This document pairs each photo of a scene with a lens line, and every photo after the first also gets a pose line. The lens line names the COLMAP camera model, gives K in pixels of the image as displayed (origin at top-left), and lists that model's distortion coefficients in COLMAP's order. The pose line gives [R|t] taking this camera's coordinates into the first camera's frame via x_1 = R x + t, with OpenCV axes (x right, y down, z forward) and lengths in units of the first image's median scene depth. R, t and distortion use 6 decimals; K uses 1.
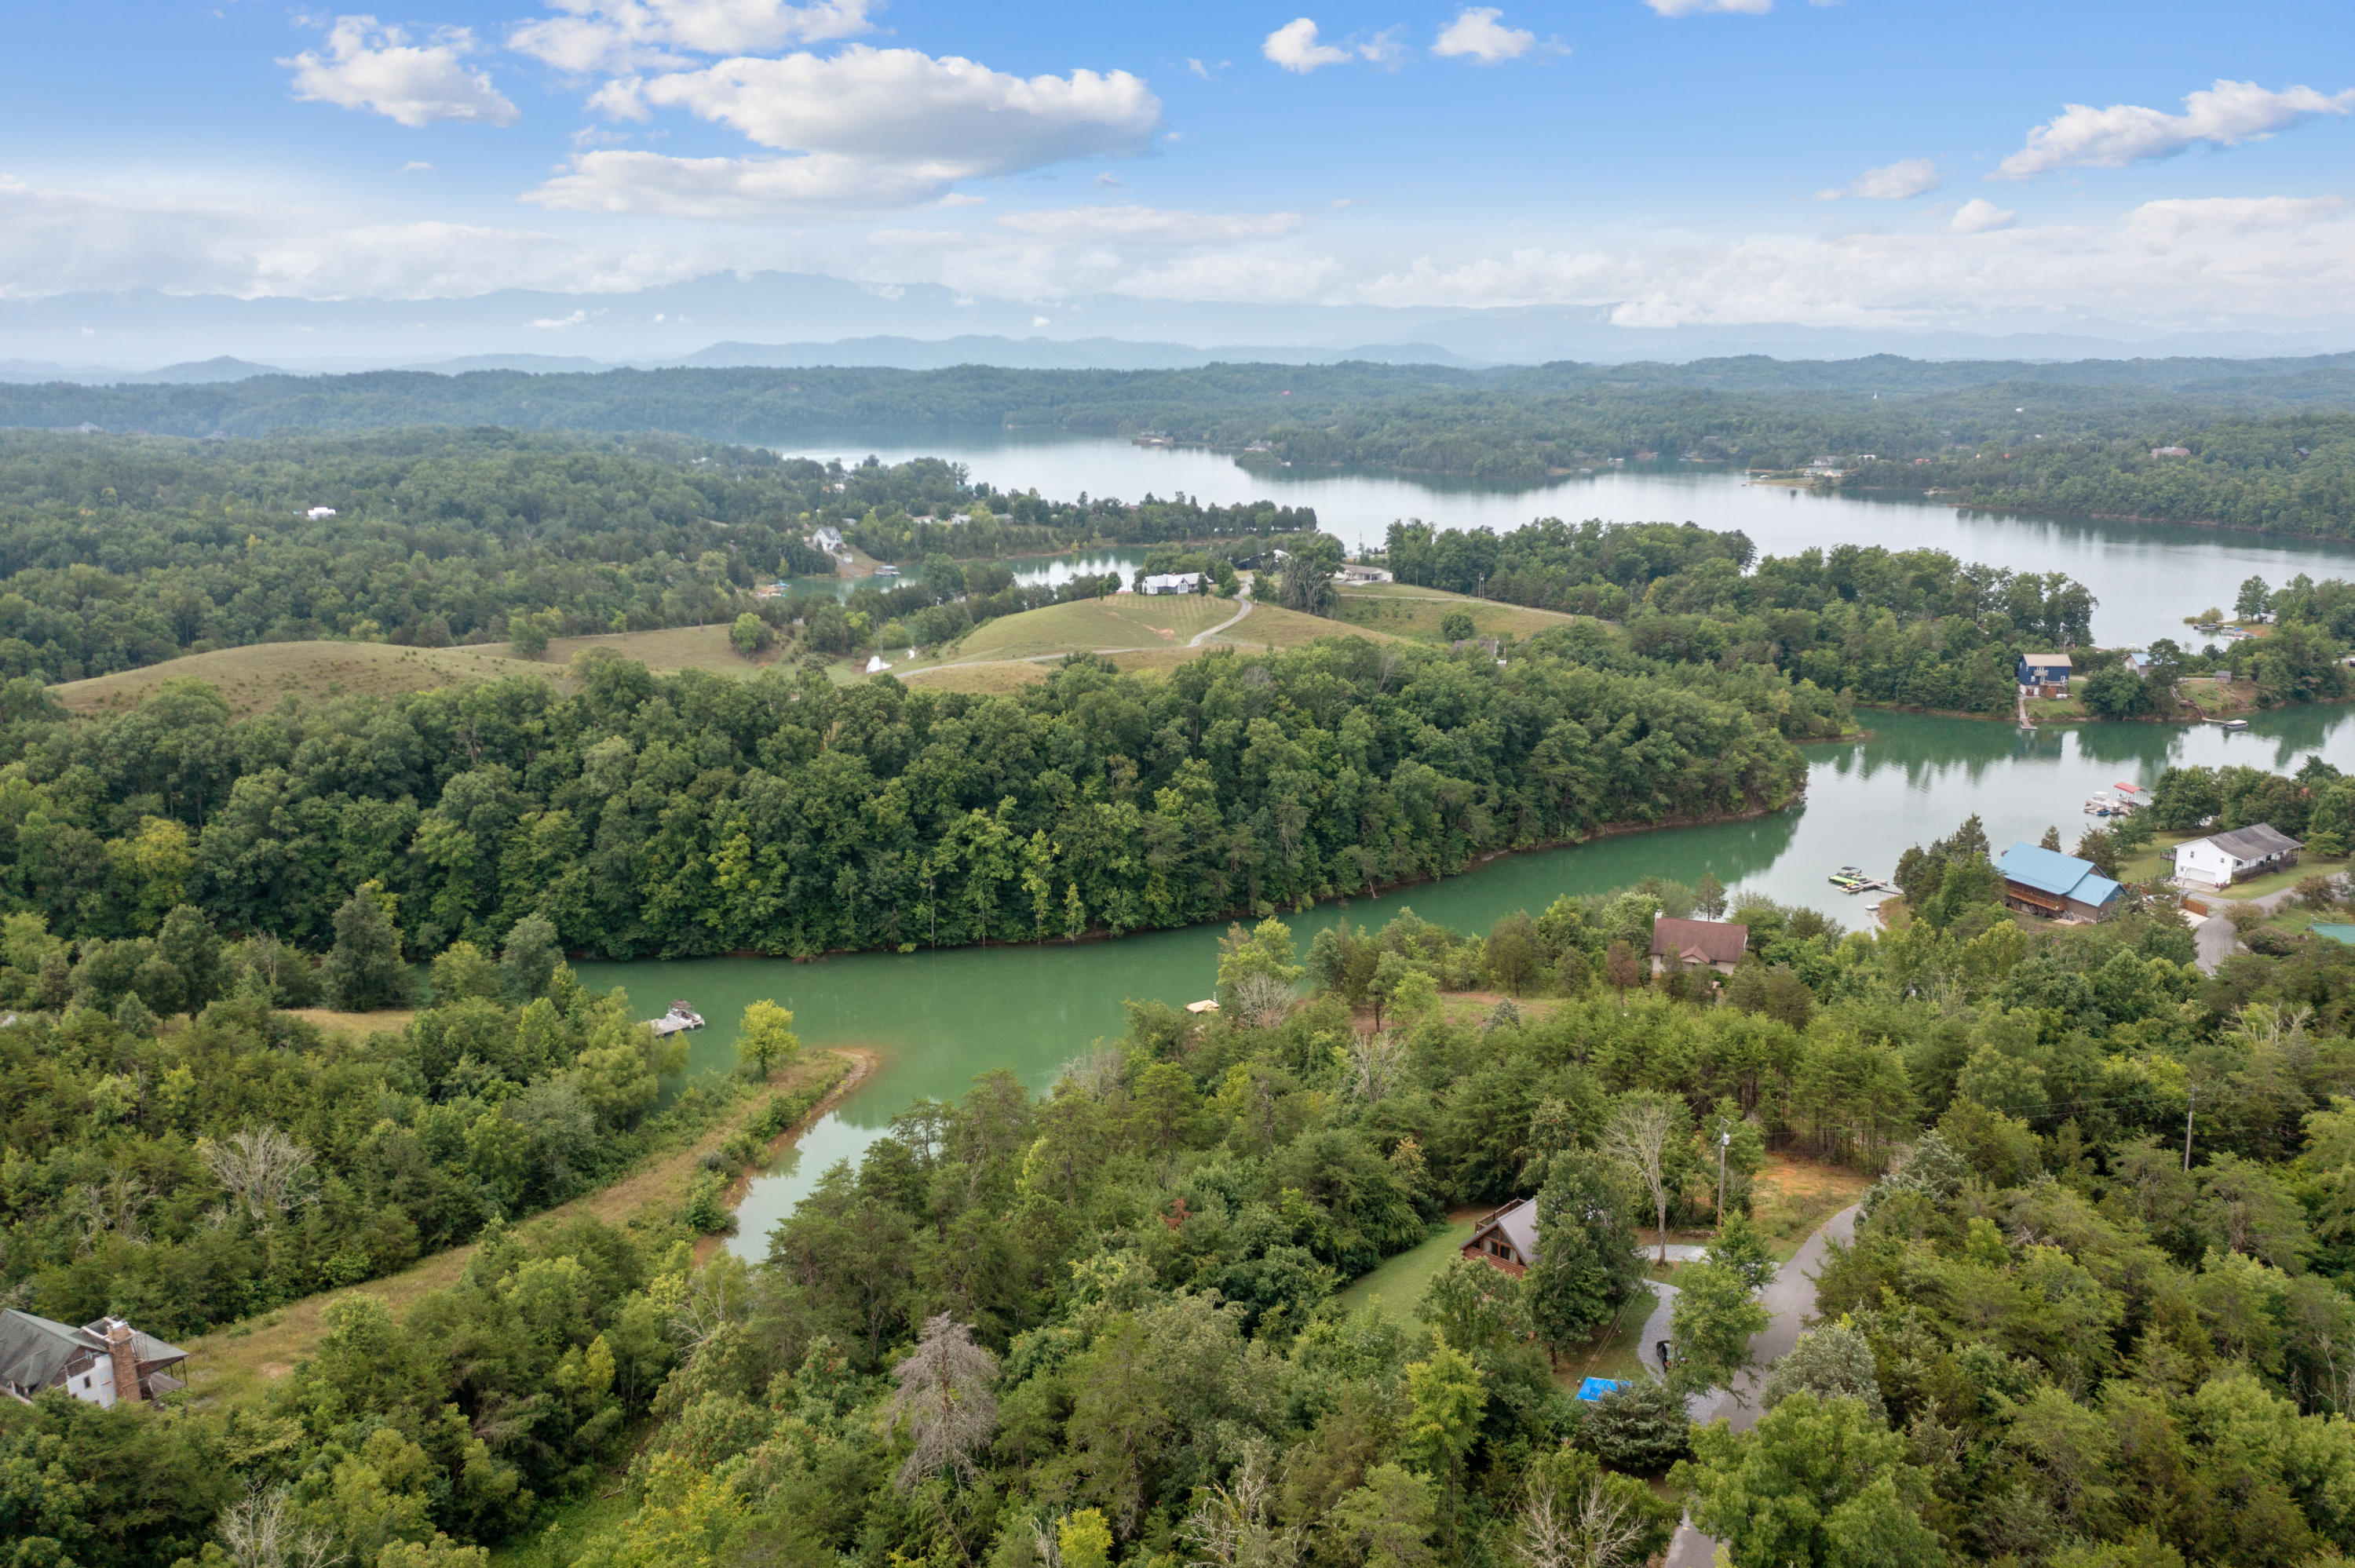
lens RADIAL K [[1864.5, 0, 1170.7], [0, 1864.5, 776.5], [0, 0, 1]] dist [-0.004963, 0.007947]
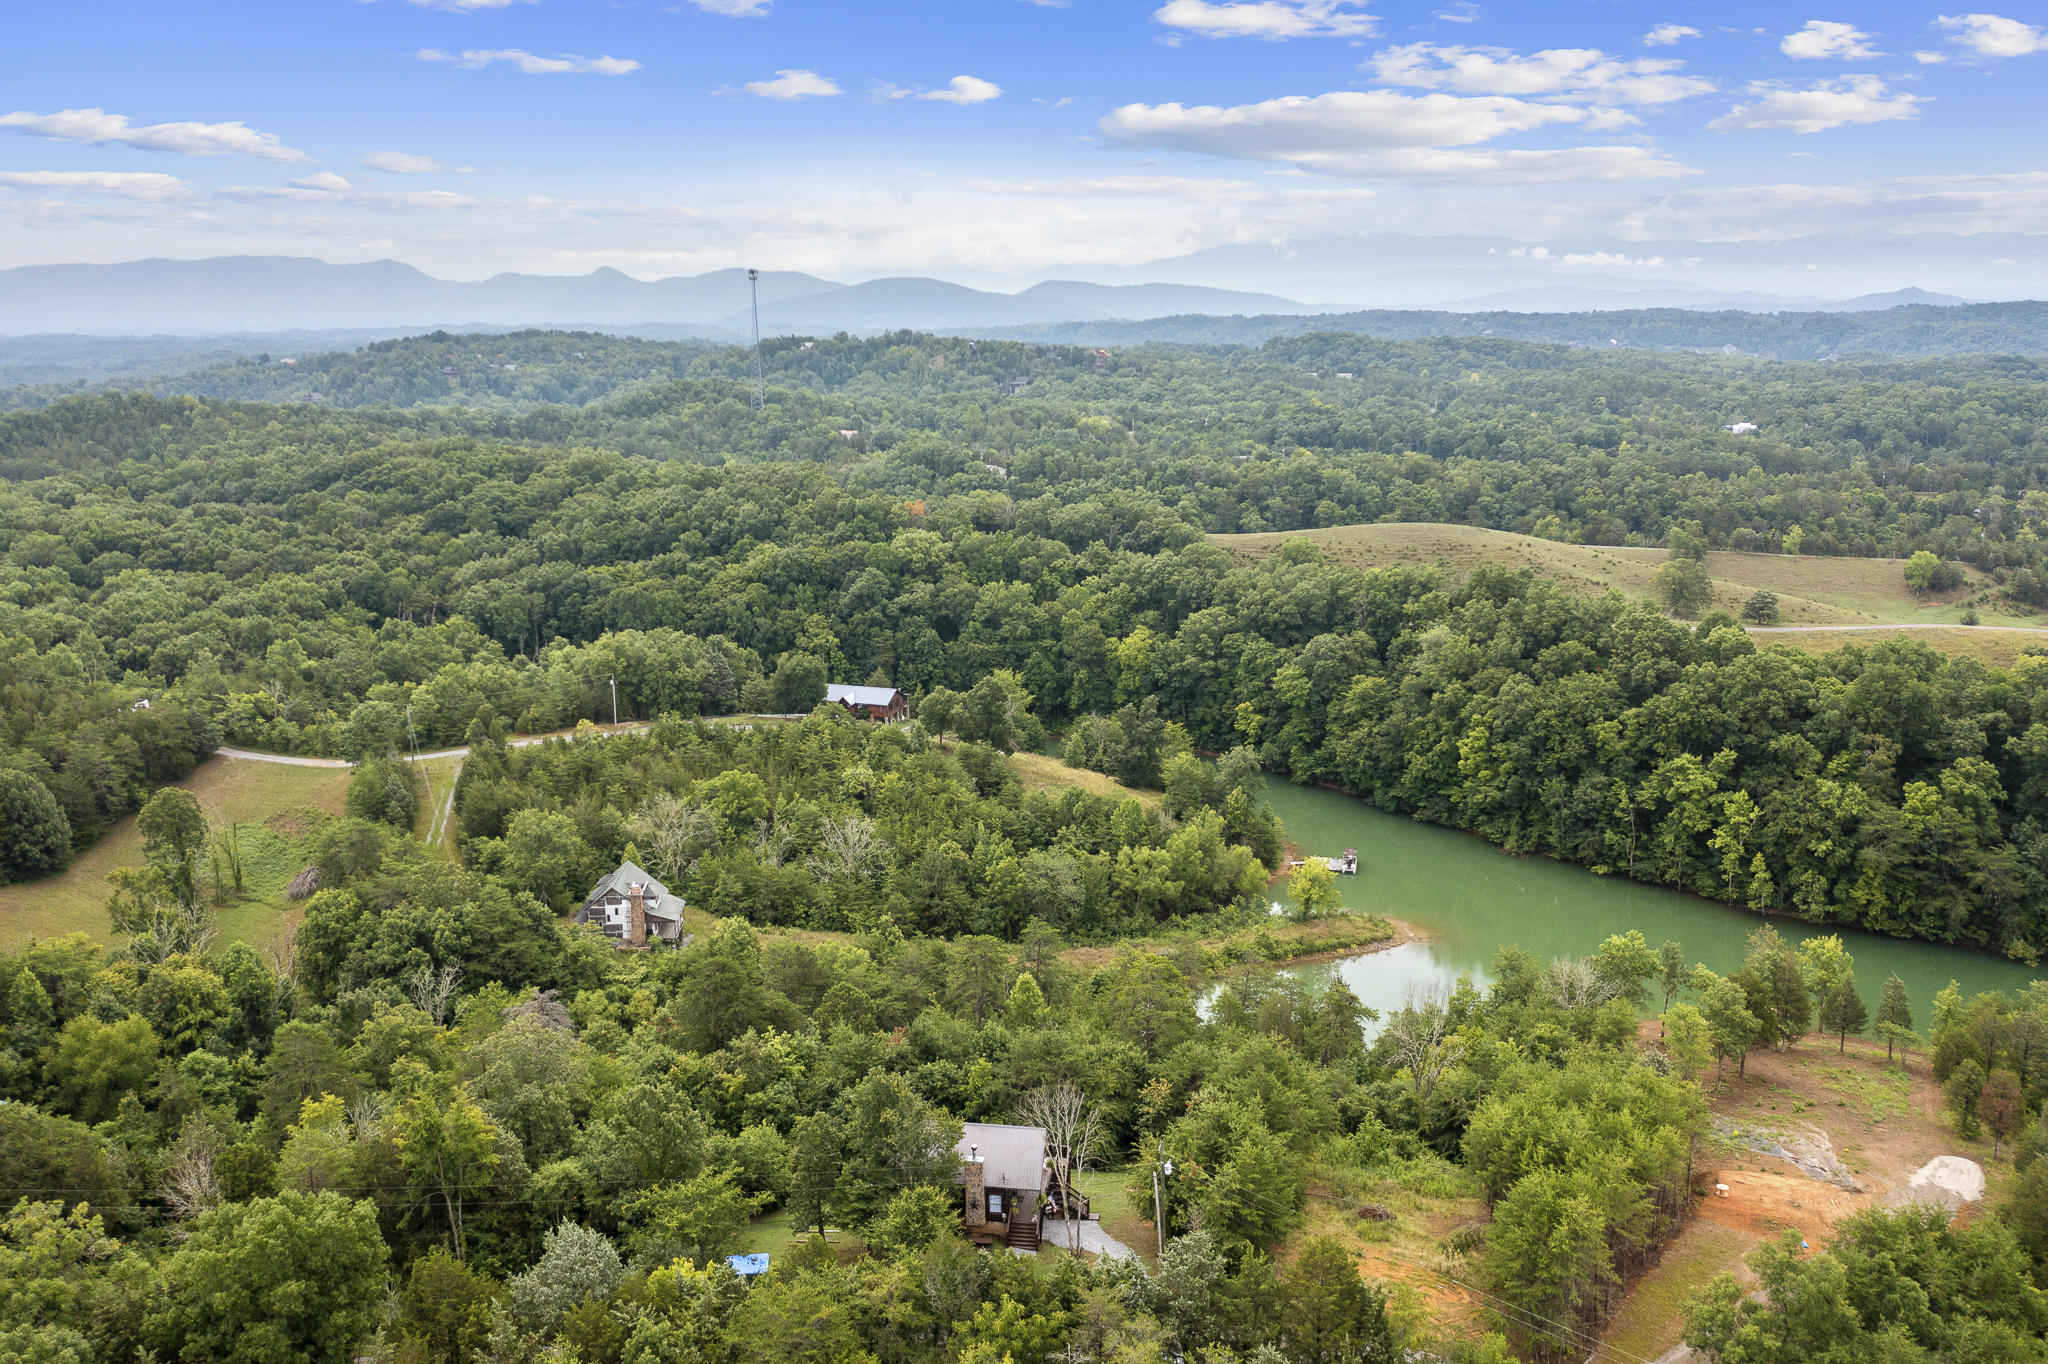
lens RADIAL K [[1621.7, 0, 1018.1], [0, 1621.7, 675.5], [0, 0, 1]] dist [-0.004963, 0.007947]
pose [[0.566844, 0.184921, -0.802803, 0.379412], [-0.174913, 0.979279, 0.102069, -0.049315], [0.805042, 0.082564, 0.587444, 0.199971]]
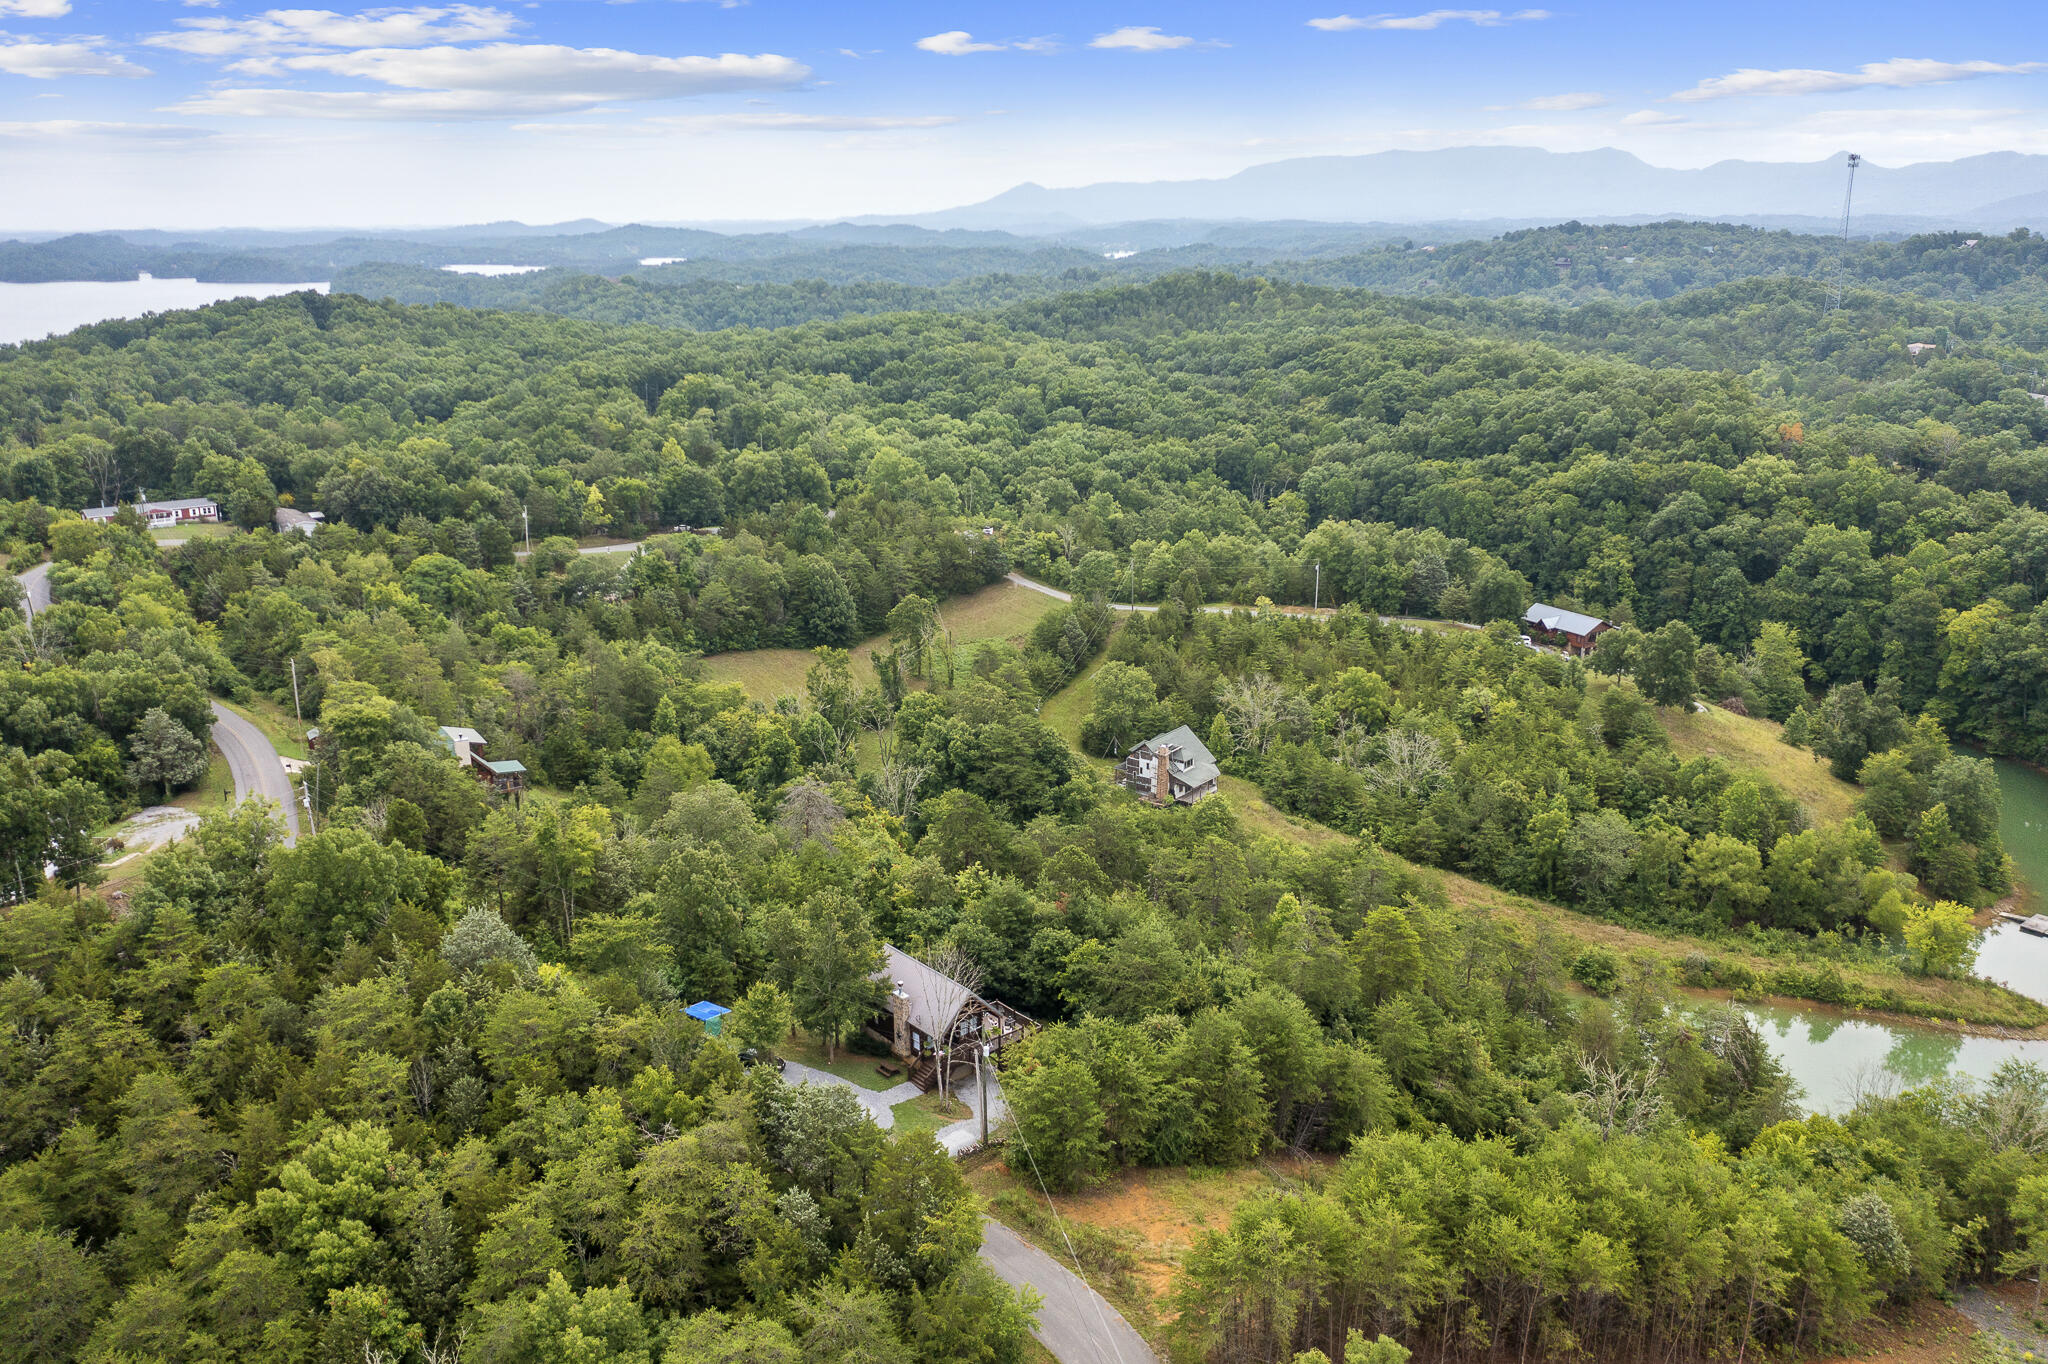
lens RADIAL K [[1621.7, 0, 1018.1], [0, 1621.7, 675.5], [0, 0, 1]] dist [-0.004963, 0.007947]
pose [[-0.097529, 0.285116, -0.953518, 0.457789], [-0.211749, 0.930204, 0.299803, -0.103605], [0.972446, 0.231146, -0.030349, 0.442665]]
